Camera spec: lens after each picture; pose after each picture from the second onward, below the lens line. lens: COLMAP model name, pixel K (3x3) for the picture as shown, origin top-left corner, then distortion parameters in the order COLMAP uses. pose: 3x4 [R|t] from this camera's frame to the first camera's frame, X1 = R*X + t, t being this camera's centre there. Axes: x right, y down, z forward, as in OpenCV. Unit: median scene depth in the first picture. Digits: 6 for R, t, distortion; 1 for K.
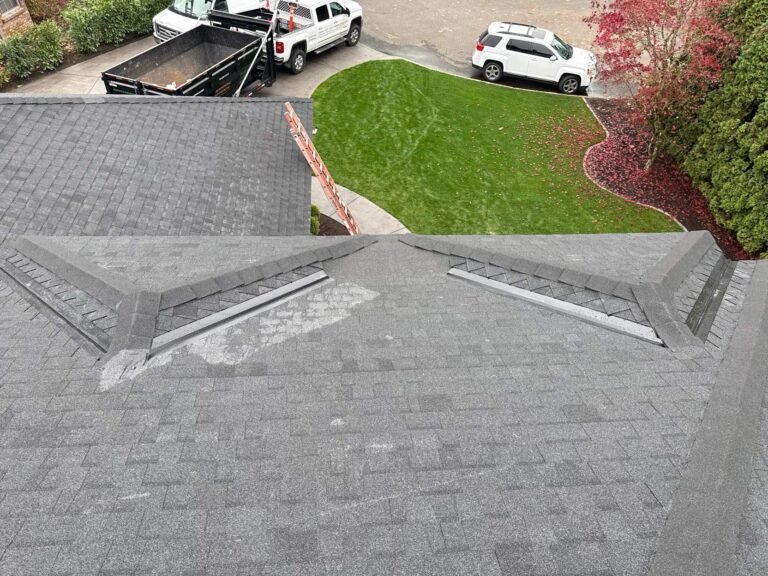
lens RADIAL K [[549.2, 0, 384.0], [0, 549.2, 288.0], [0, 0, 1]] dist [0.008096, -0.010486]
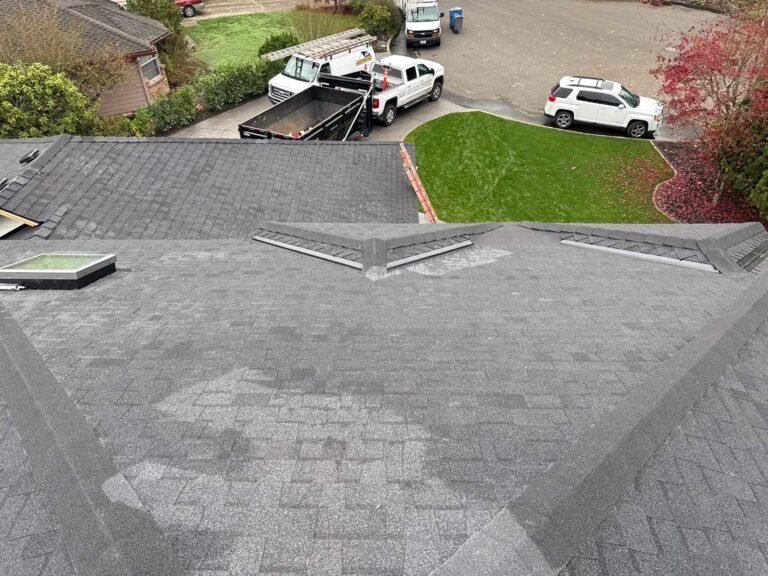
lens RADIAL K [[533.3, 0, 383.1], [0, 533.3, 277.4], [0, 0, 1]] dist [0.053874, -0.066142]
pose [[0.993200, 0.015606, -0.115371, -0.039384], [-0.027137, 0.994711, -0.099061, 0.046694], [0.113215, 0.101519, 0.988371, -0.093178]]
